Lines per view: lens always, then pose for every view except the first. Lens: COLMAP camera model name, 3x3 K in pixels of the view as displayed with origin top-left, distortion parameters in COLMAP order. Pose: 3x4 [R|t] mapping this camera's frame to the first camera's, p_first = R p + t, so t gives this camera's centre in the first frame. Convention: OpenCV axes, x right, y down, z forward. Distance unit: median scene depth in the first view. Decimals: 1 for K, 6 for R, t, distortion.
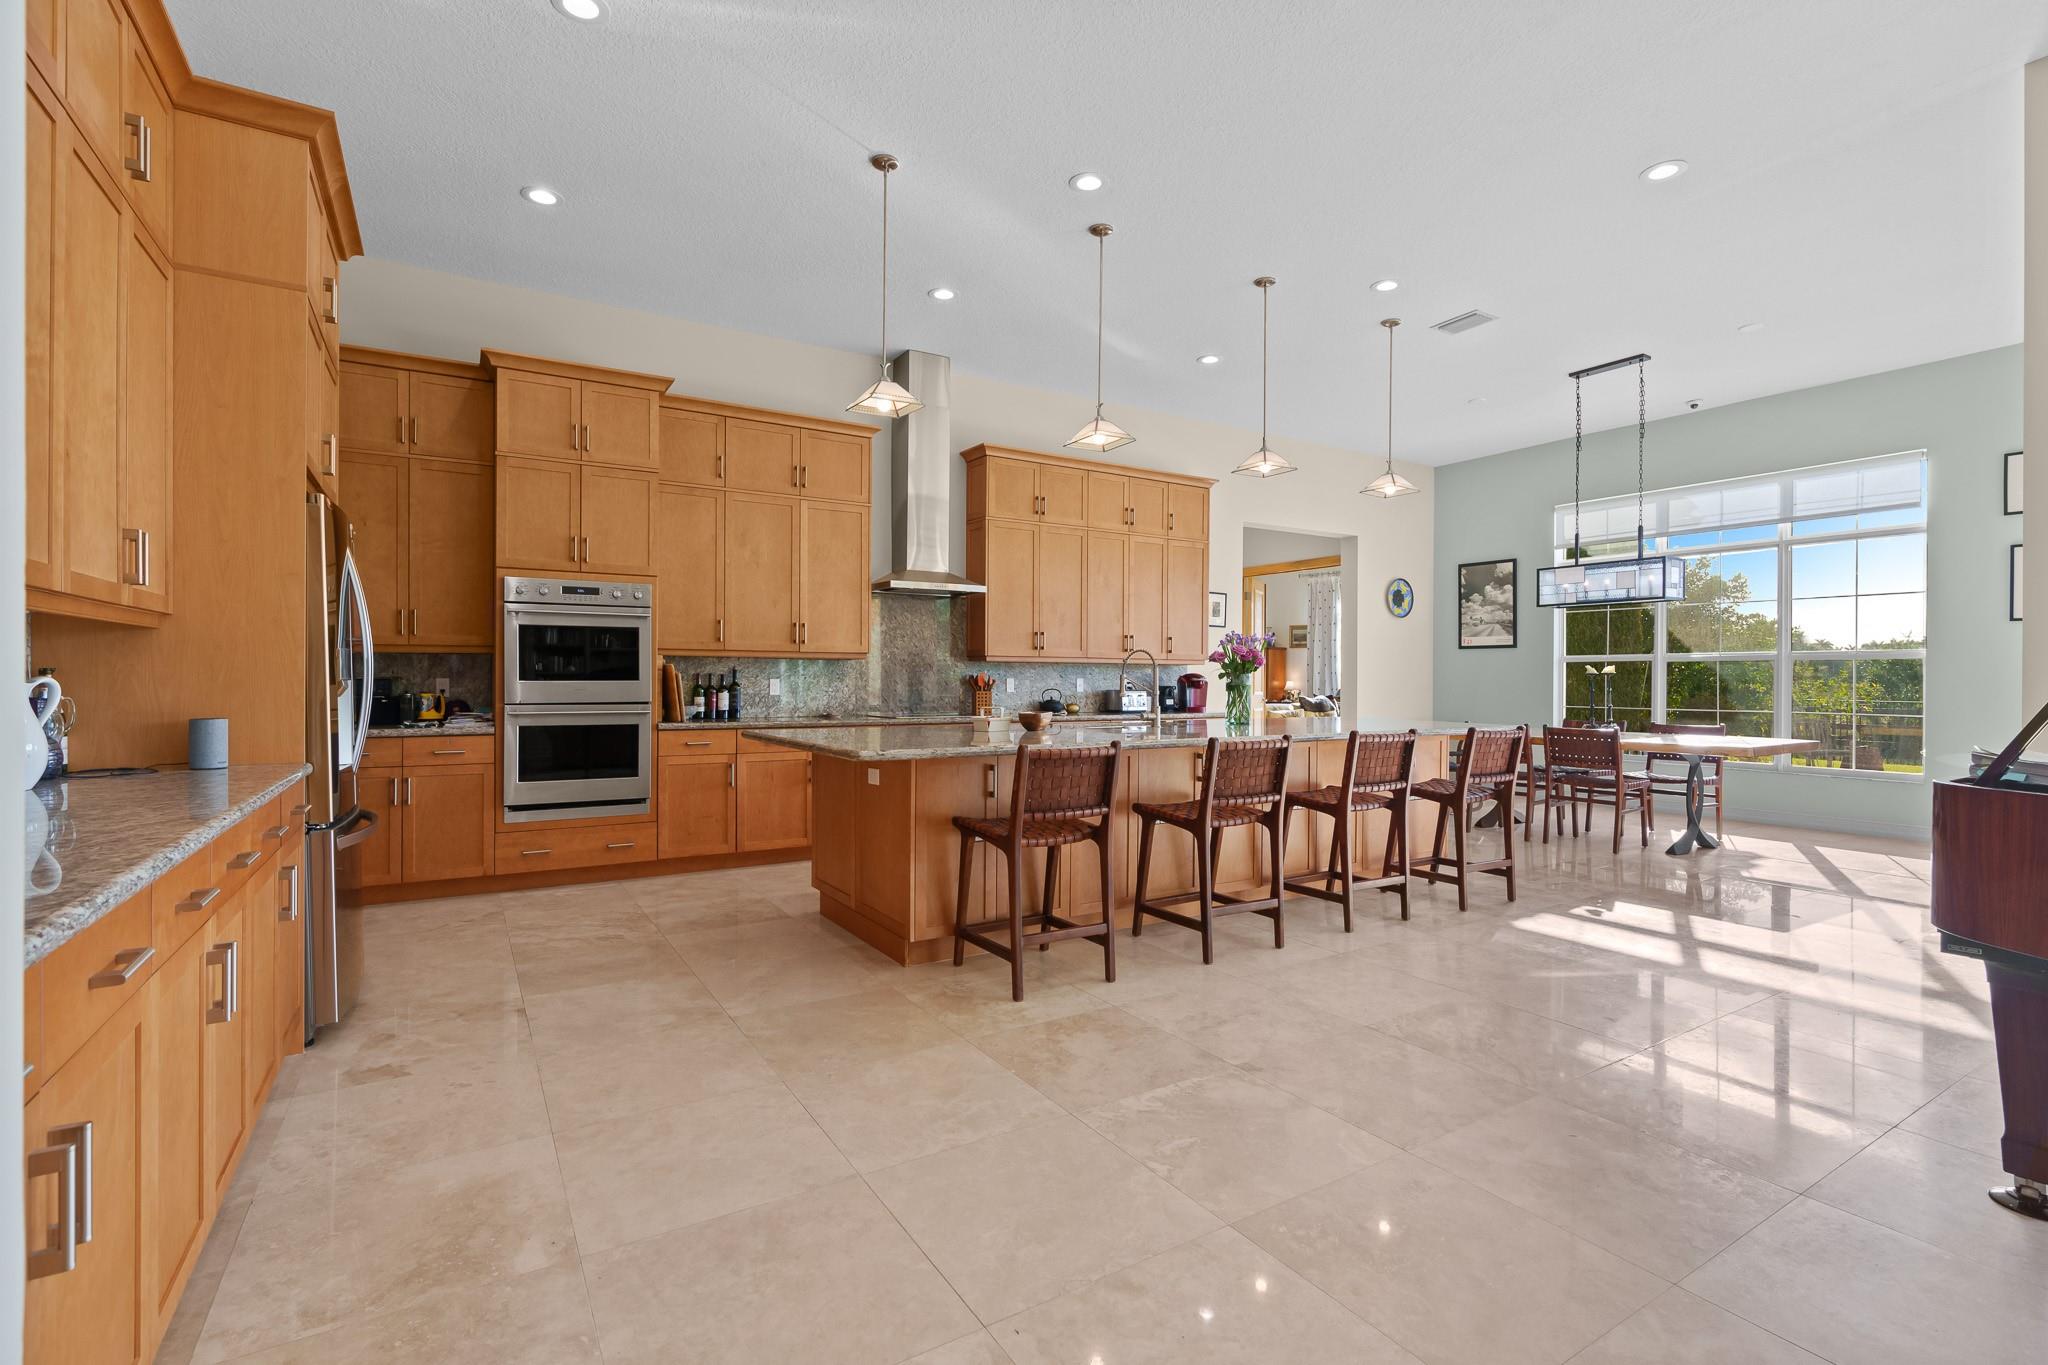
lens RADIAL K [[934.2, 0, 1028.2], [0, 934.2, 678.4], [0, 0, 1]] dist [-0.005672, 0.002269]
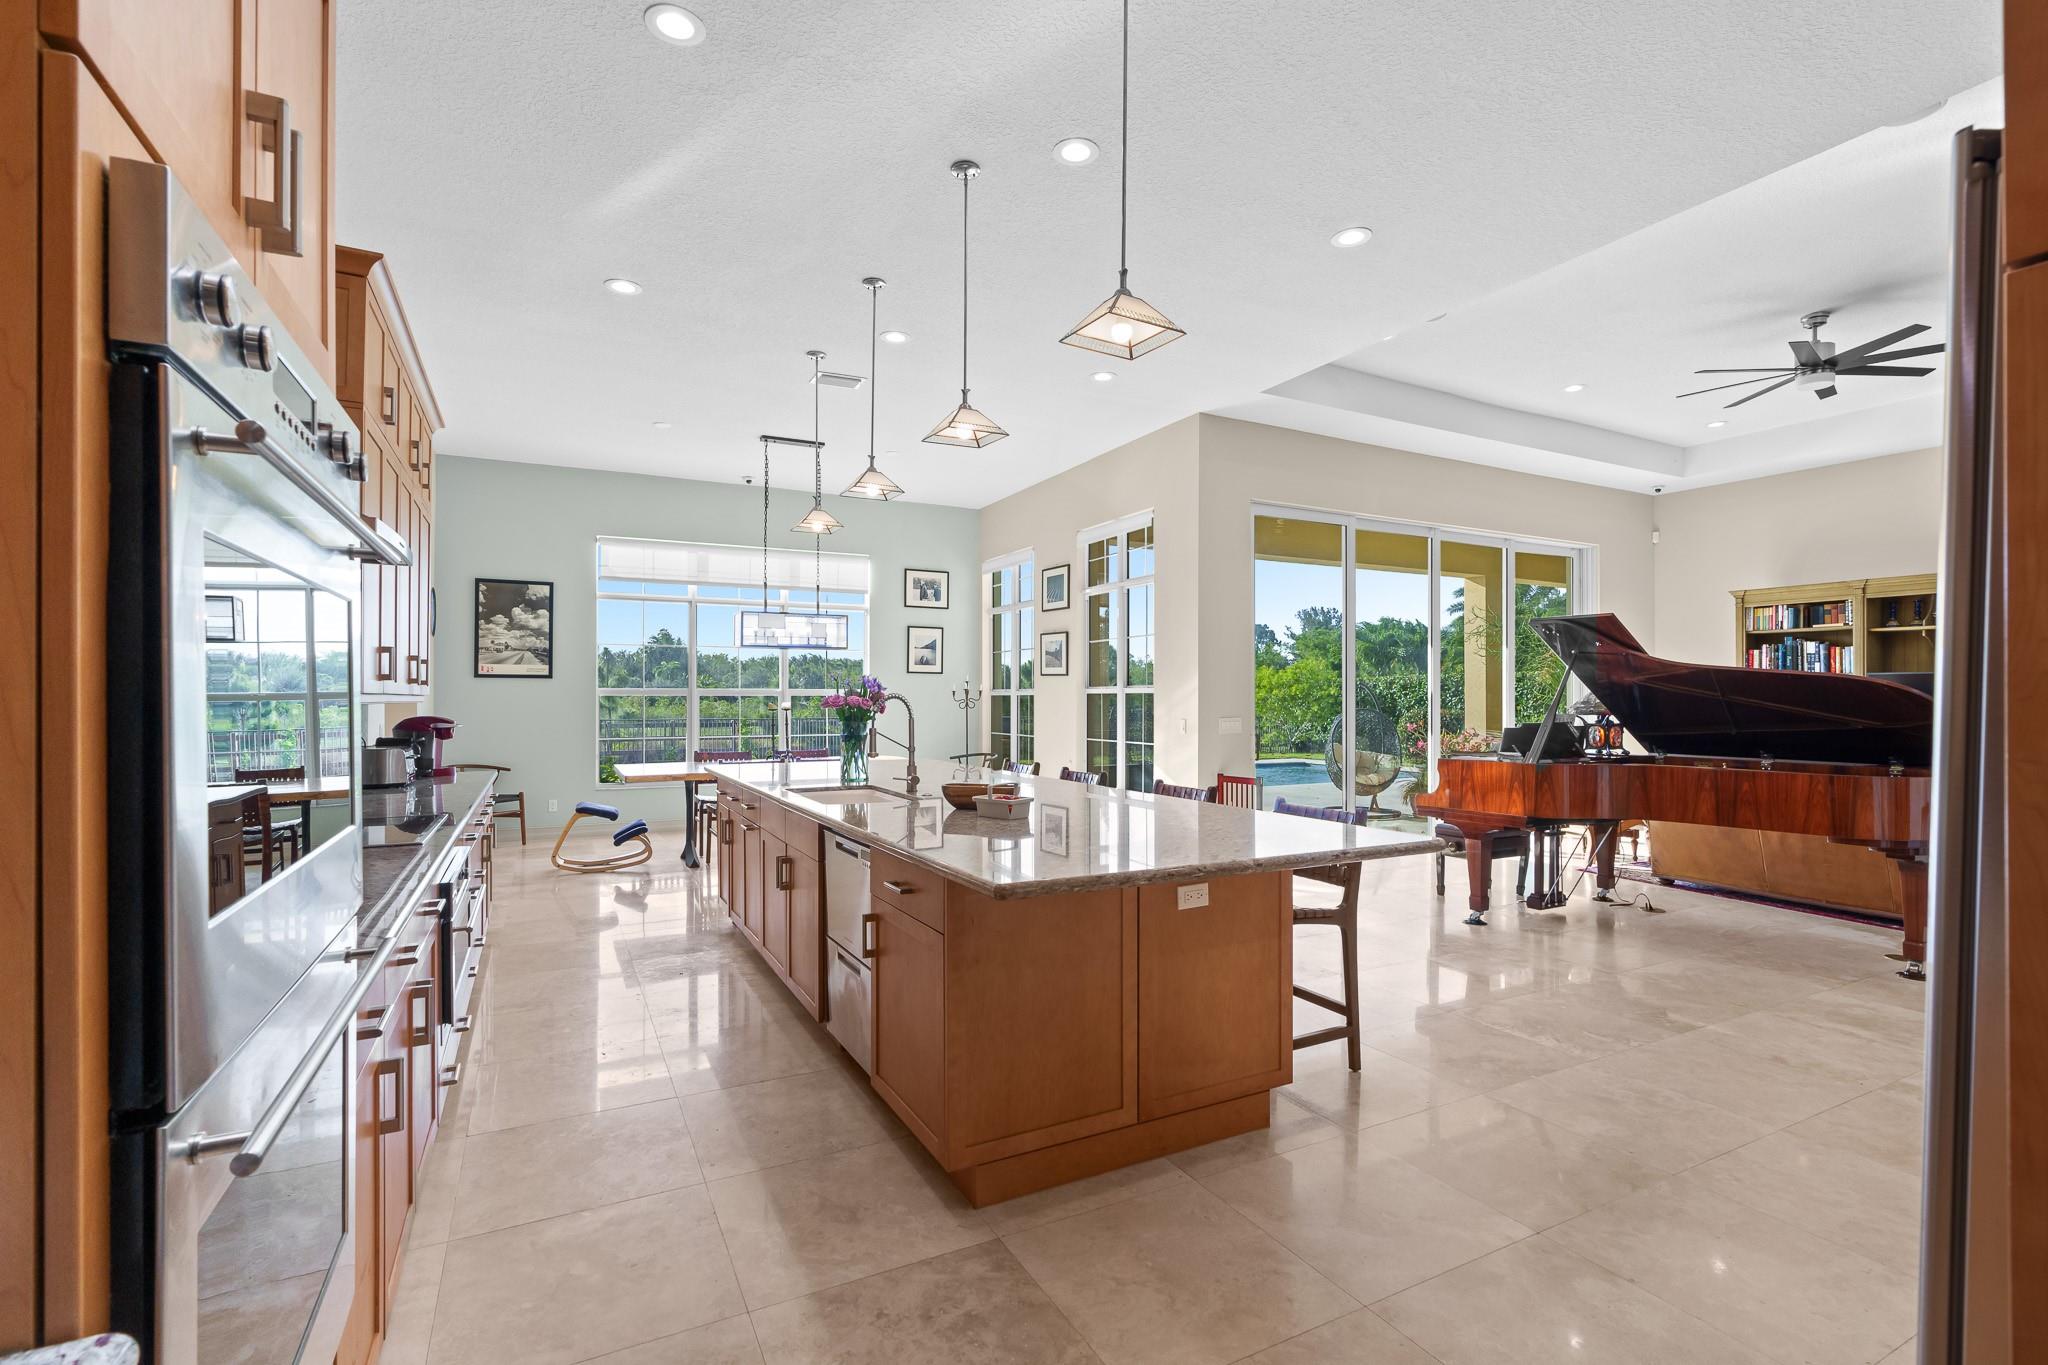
lens RADIAL K [[934.2, 0, 1014.4], [0, 934.2, 695.4], [0, 0, 1]] dist [-0.005672, 0.002269]
pose [[0.073842, -0.003518, 0.997264, -0.551575], [-0.000822, 0.999993, 0.003588, -0.028872], [-0.997270, -0.001085, 0.073839, 0.698916]]
